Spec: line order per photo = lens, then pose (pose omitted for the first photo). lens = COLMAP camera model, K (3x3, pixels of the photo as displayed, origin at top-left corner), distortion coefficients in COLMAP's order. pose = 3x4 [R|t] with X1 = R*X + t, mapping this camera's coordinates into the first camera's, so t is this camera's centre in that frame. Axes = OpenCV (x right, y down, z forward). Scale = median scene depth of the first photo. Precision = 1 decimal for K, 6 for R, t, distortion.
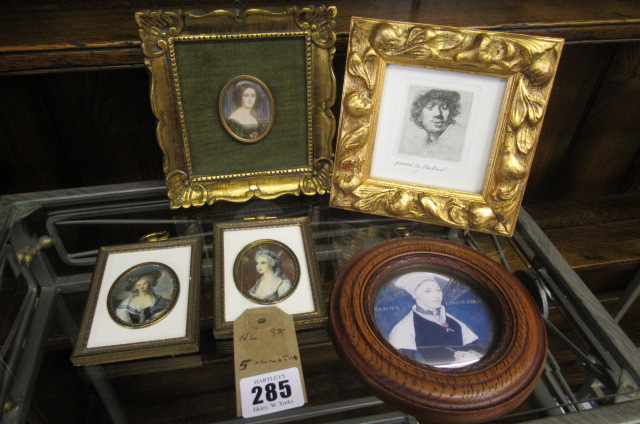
lens RADIAL K [[479.4, 0, 320.0], [0, 479.4, 212.0], [0, 0, 1]] dist [0.003625, -0.002319]
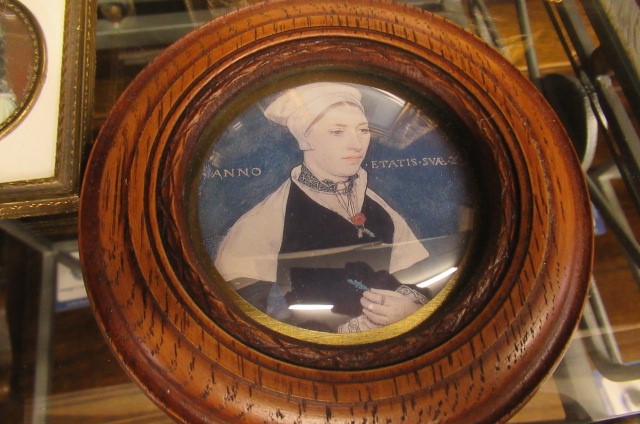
lens RADIAL K [[479.4, 0, 320.0], [0, 479.4, 212.0], [0, 0, 1]] dist [0.003625, -0.002319]
pose [[0.999135, 0.039282, -0.013654, 0.105944], [-0.028834, 0.890917, 0.453249, 0.016755], [0.029969, -0.452463, 0.891279, 0.283057]]
